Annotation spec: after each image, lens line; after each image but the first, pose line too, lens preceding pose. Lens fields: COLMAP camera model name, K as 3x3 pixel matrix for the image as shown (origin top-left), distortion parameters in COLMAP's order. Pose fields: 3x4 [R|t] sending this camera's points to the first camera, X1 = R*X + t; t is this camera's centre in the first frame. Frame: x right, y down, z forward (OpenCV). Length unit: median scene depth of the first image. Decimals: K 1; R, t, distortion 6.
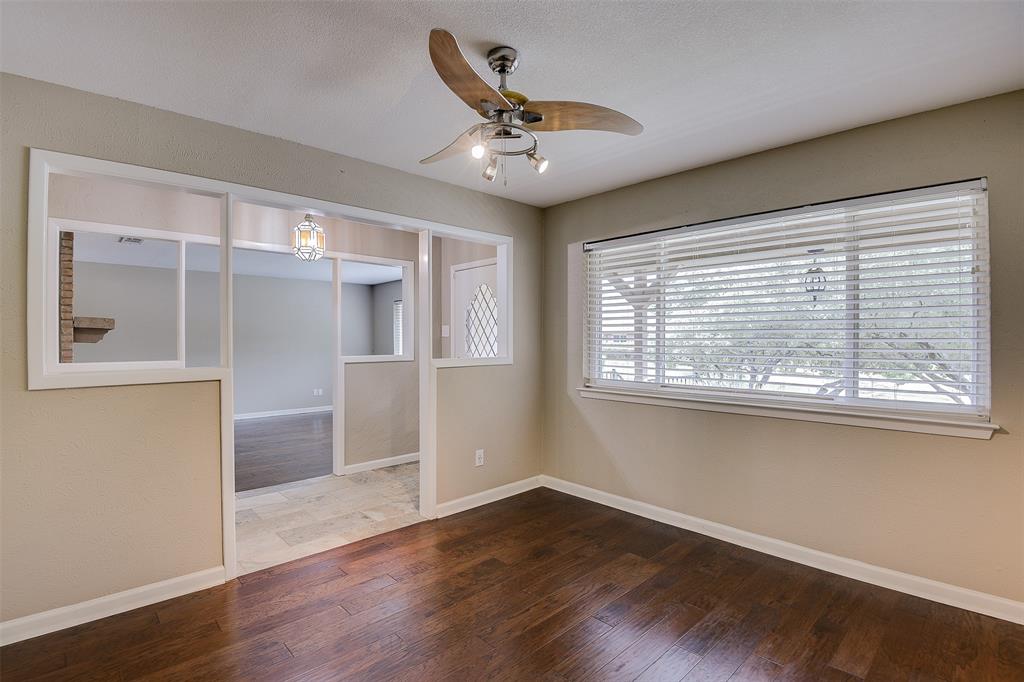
lens RADIAL K [[477.7, 0, 505.1], [0, 477.7, 343.9], [0, 0, 1]] dist [-0.041061, -0.001253]
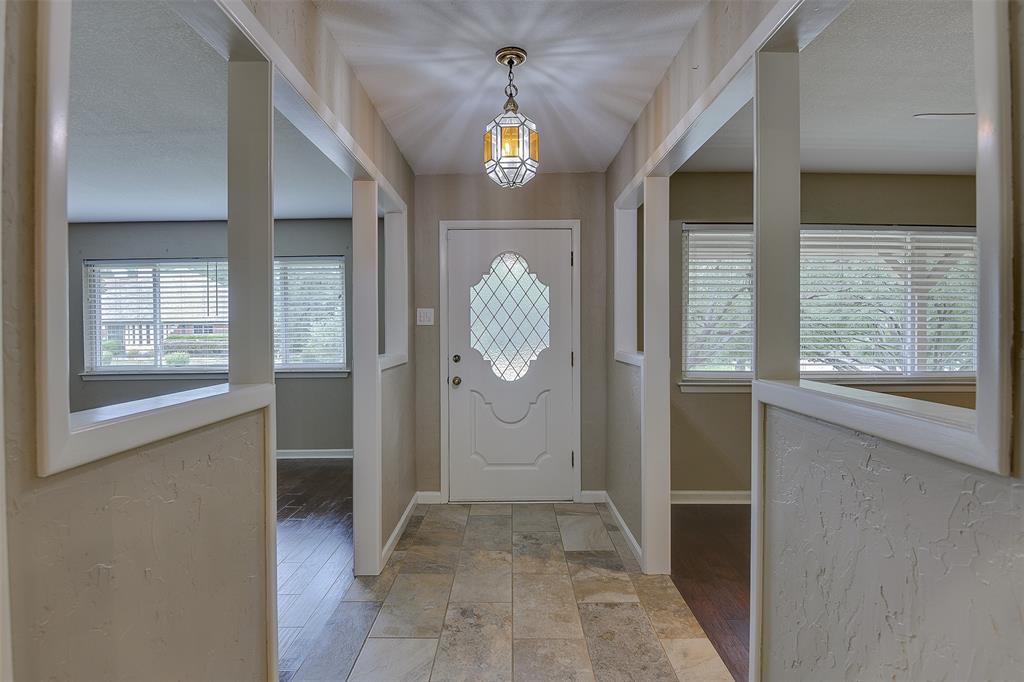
lens RADIAL K [[546.5, 0, 512.0], [0, 546.5, 341.0], [0, 0, 1]] dist [-0.003309, -0.000618]
pose [[0.691307, -0.005368, 0.722541, -0.875780], [0.006286, 0.999979, 0.001415, 0.010174], [-0.722534, 0.003563, 0.691326, 0.564498]]
